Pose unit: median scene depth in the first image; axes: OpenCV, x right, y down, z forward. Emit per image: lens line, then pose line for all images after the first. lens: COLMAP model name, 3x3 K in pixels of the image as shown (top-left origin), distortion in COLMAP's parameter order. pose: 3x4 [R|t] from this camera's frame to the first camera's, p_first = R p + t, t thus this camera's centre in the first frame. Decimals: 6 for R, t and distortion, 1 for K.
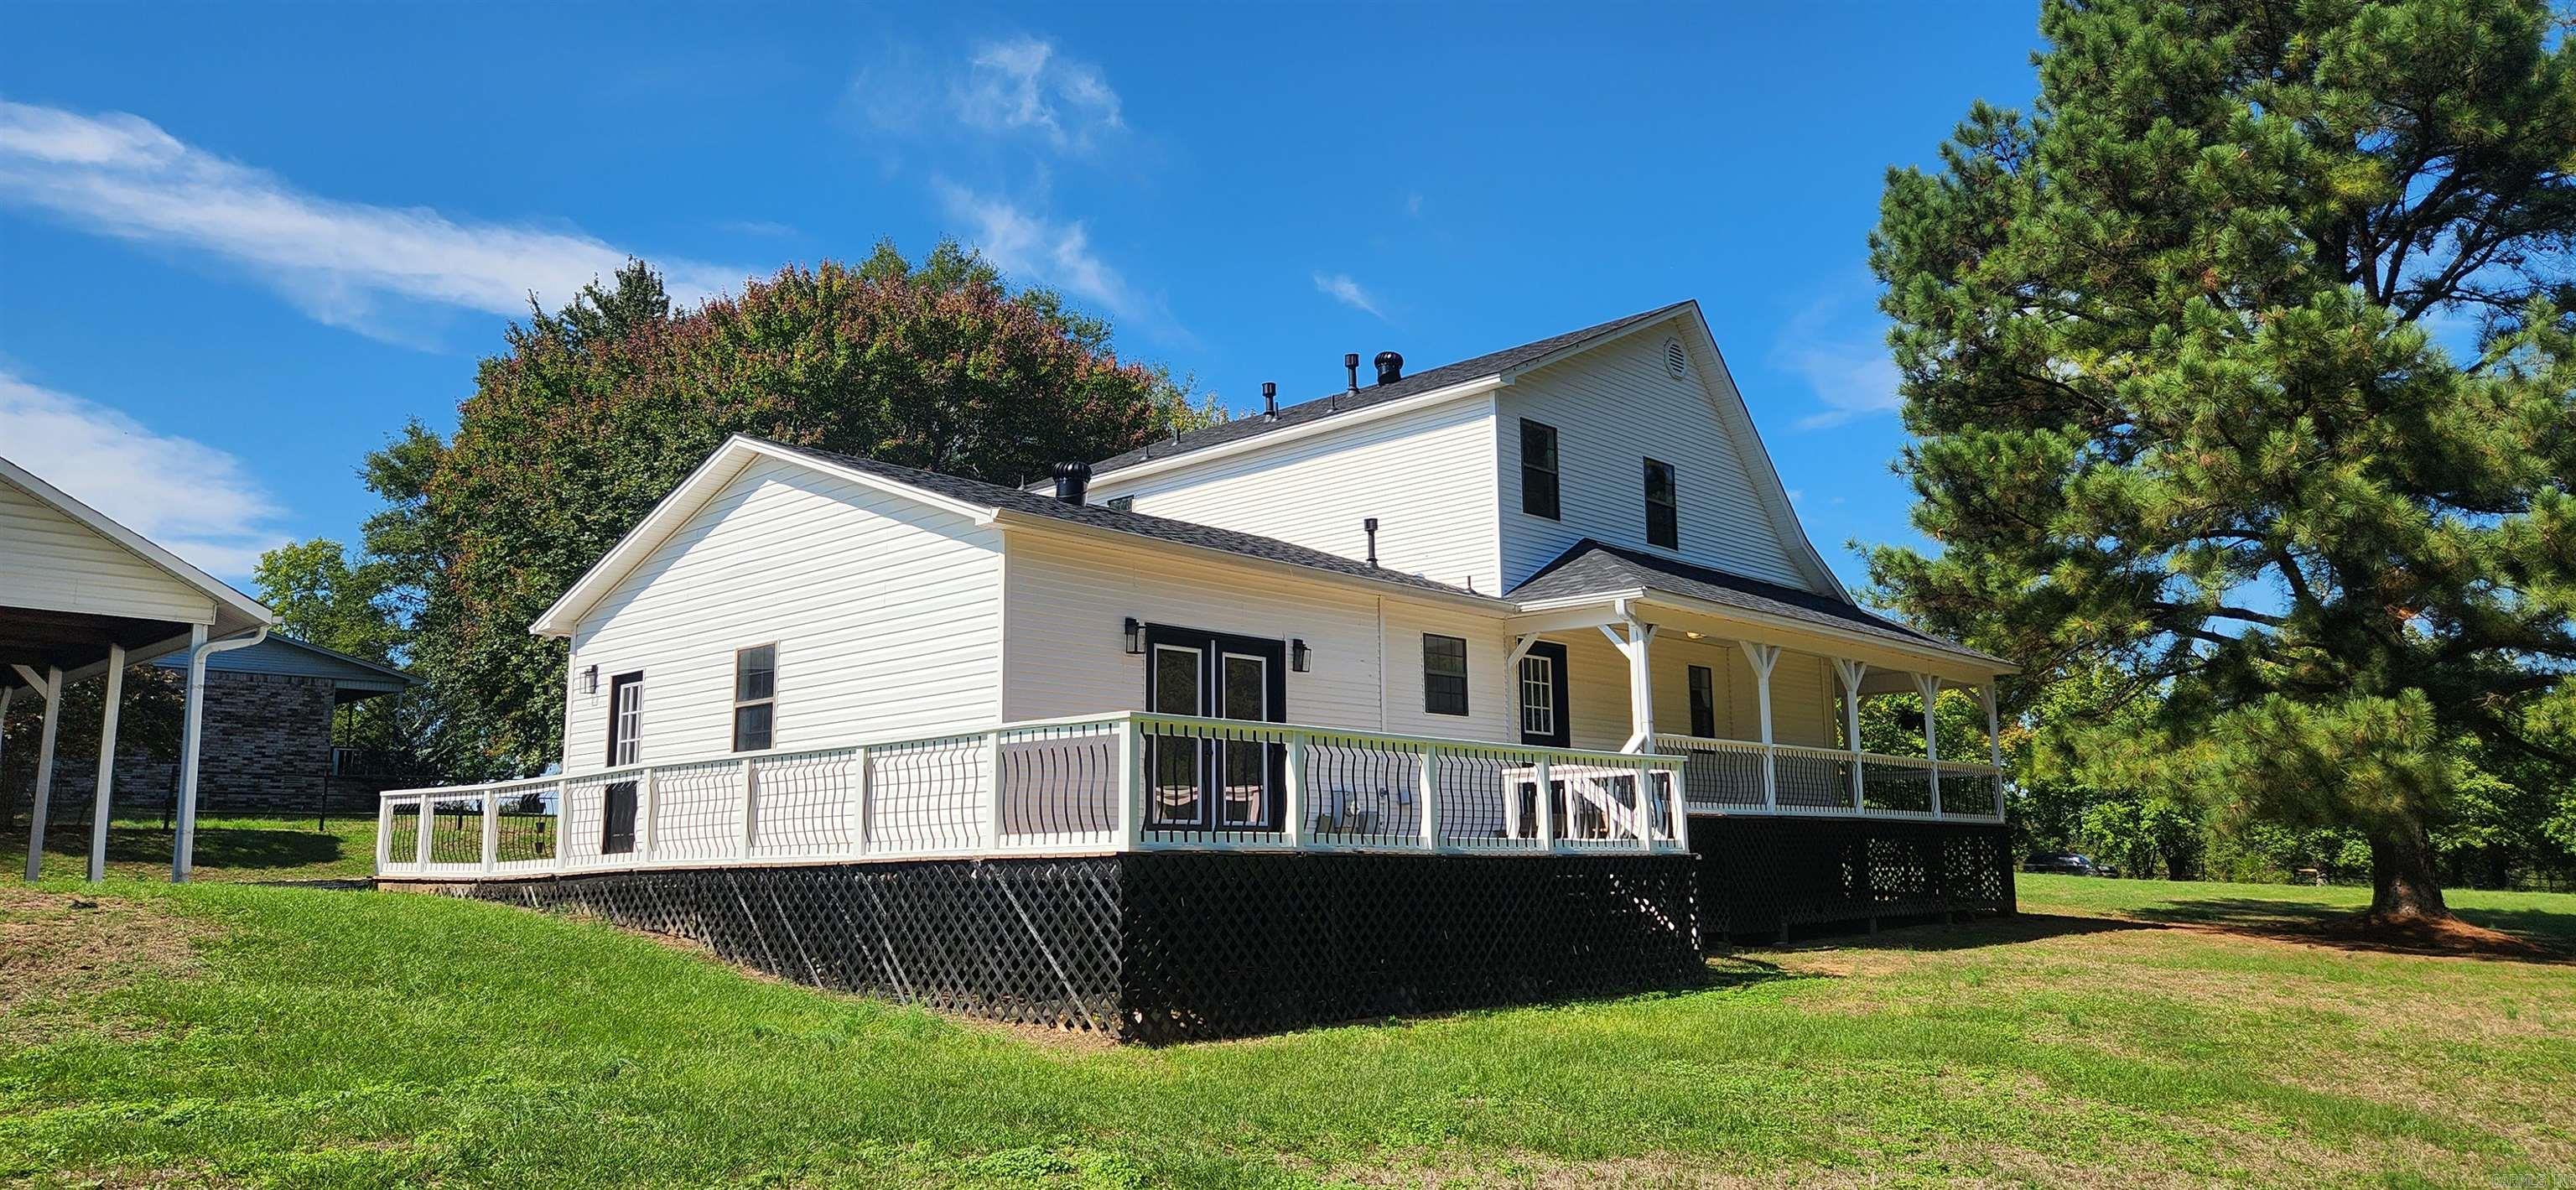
lens RADIAL K [[1662.0, 0, 1288.0], [0, 1662.0, 595.0], [0, 0, 1]] dist [0.110223, -0.115712]
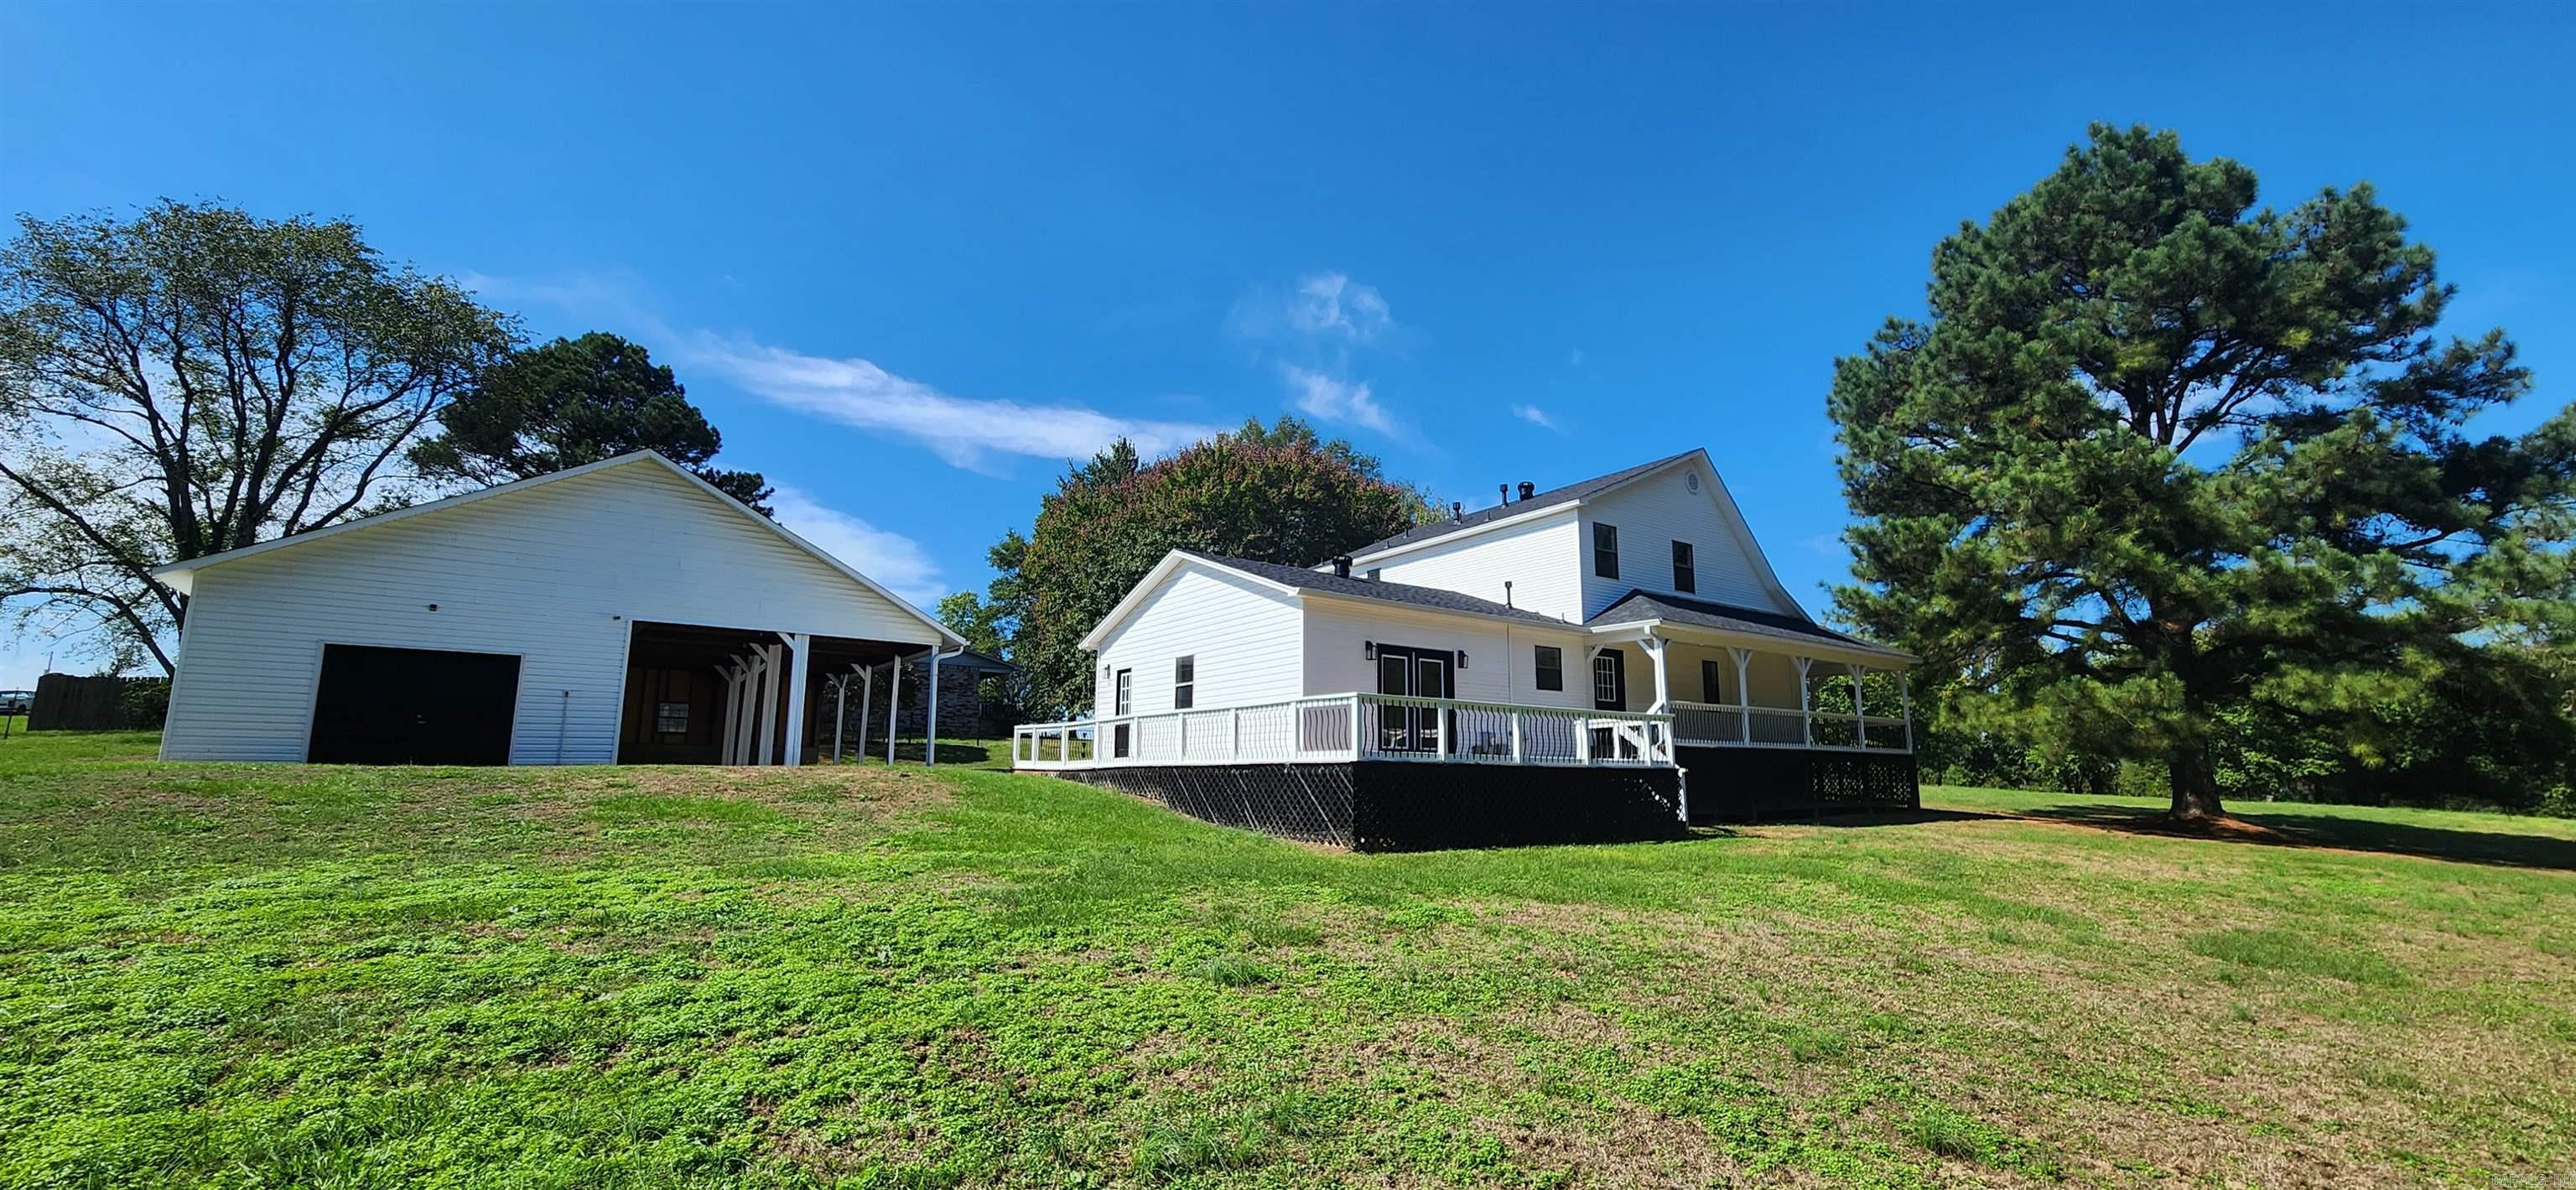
lens RADIAL K [[1002.0, 0, 1288.0], [0, 1002.0, 595.0], [0, 0, 1]] dist [-0.000468, -0.000021]
pose [[0.979190, -0.018277, -0.202120, 0.035762], [0.014735, 0.999711, -0.019014, -0.013629], [0.202409, 0.015640, 0.979176, -0.111305]]
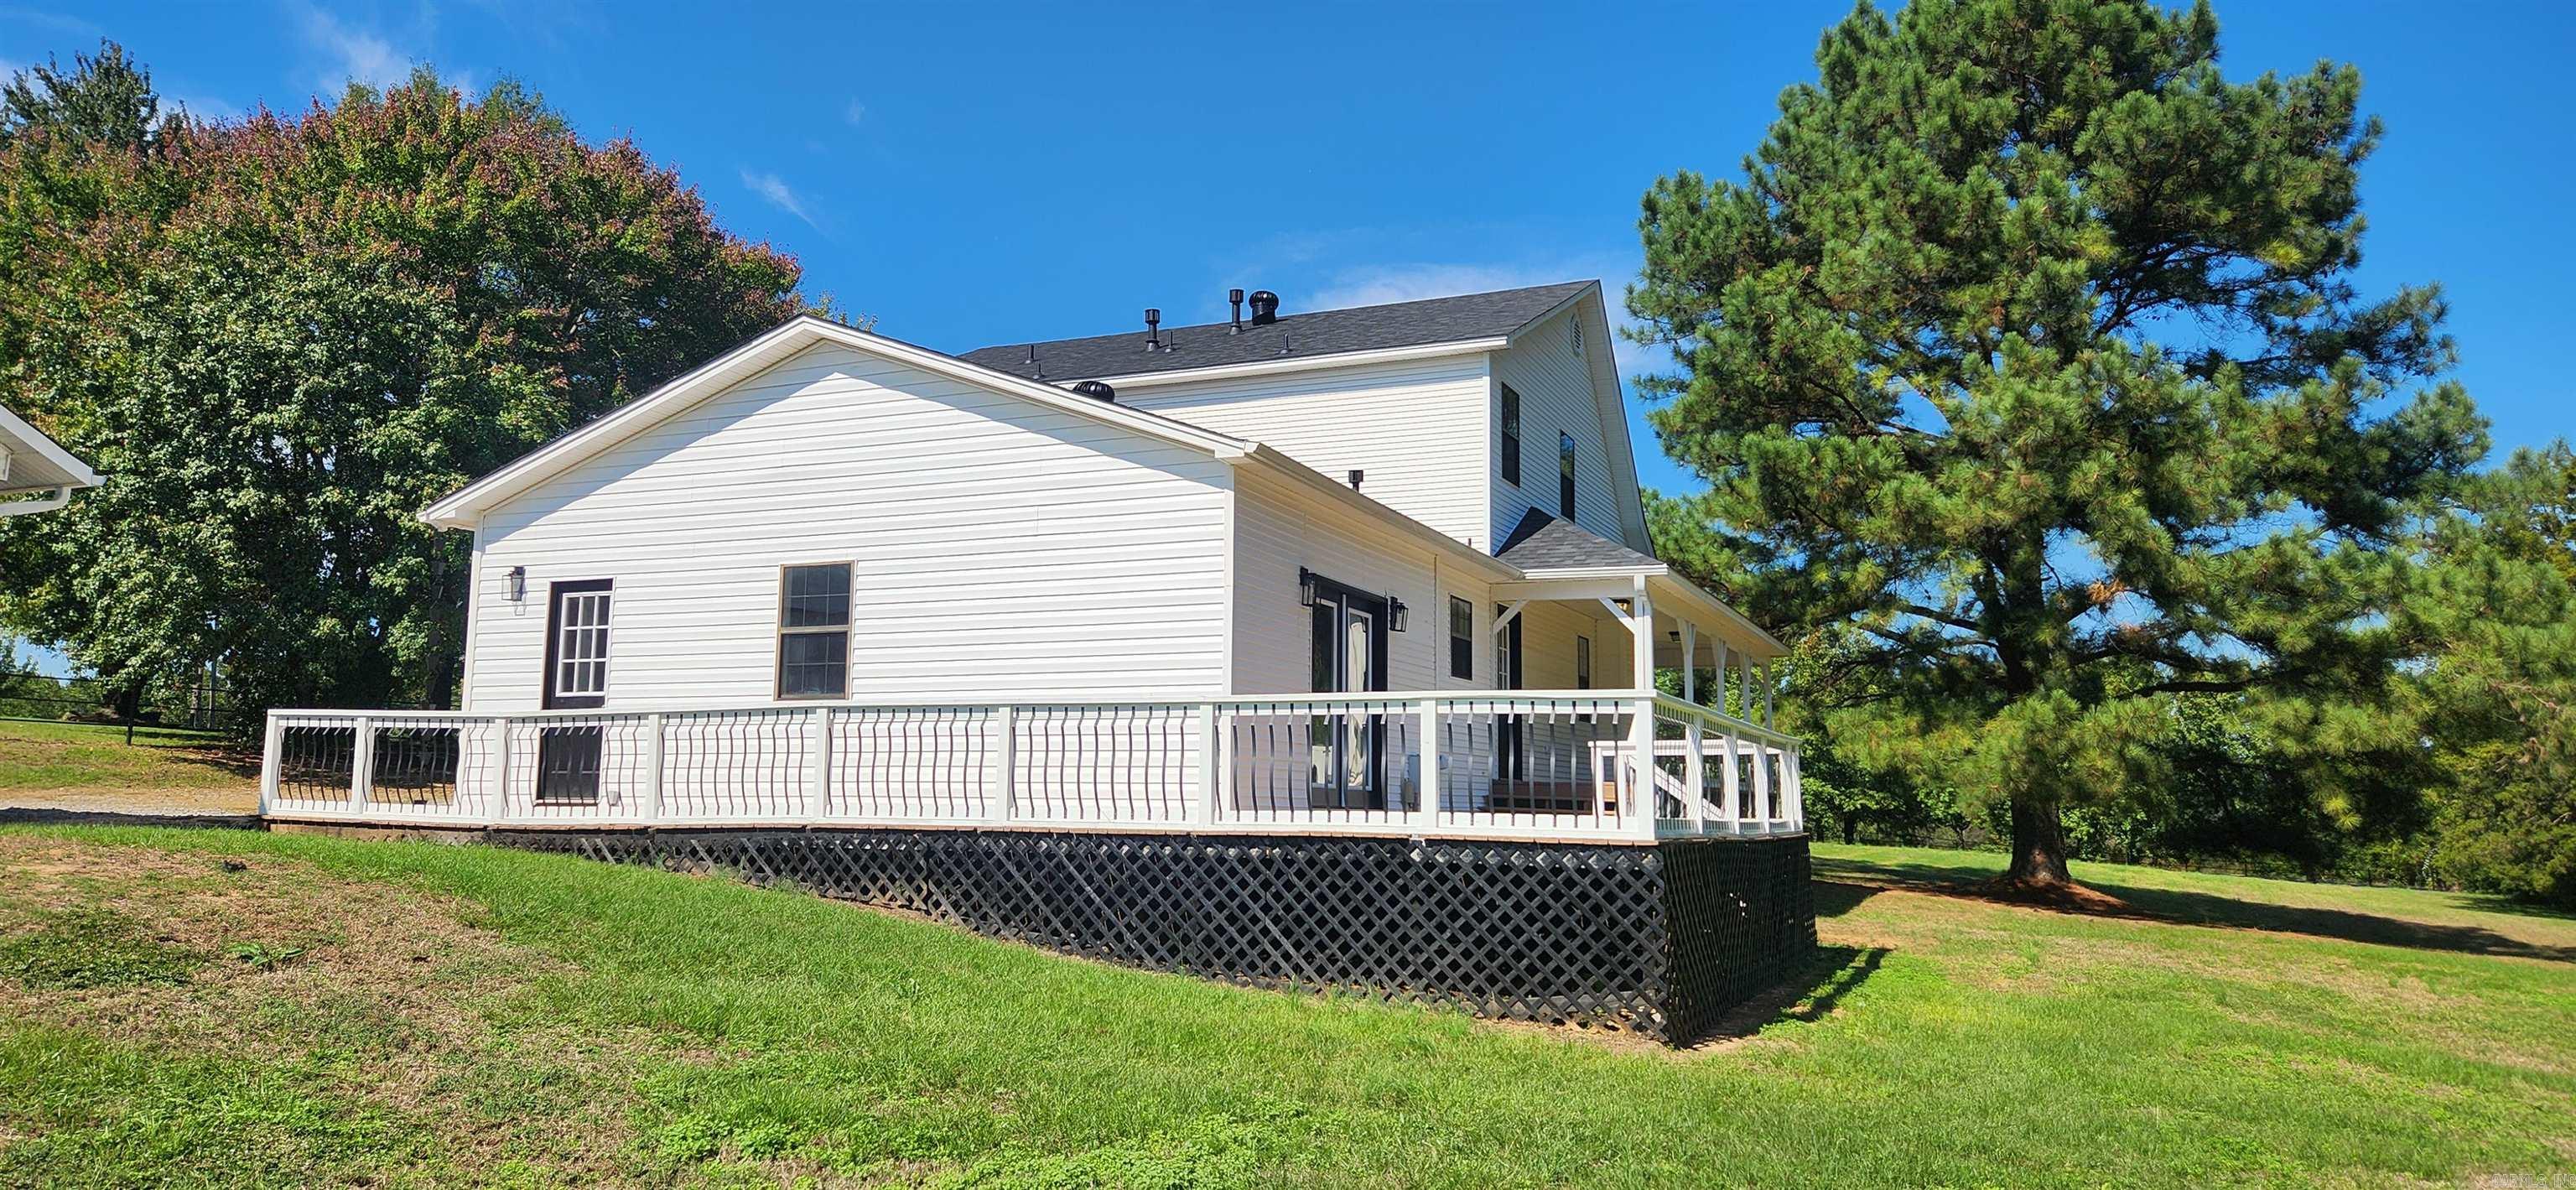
lens RADIAL K [[1662.0, 0, 1288.0], [0, 1662.0, 595.0], [0, 0, 1]] dist [0.110223, -0.115712]
pose [[0.951232, 0.065382, 0.301467, -0.275812], [-0.076863, 0.996693, 0.026367, 0.004037], [-0.298746, -0.048252, 0.953112, 0.084284]]
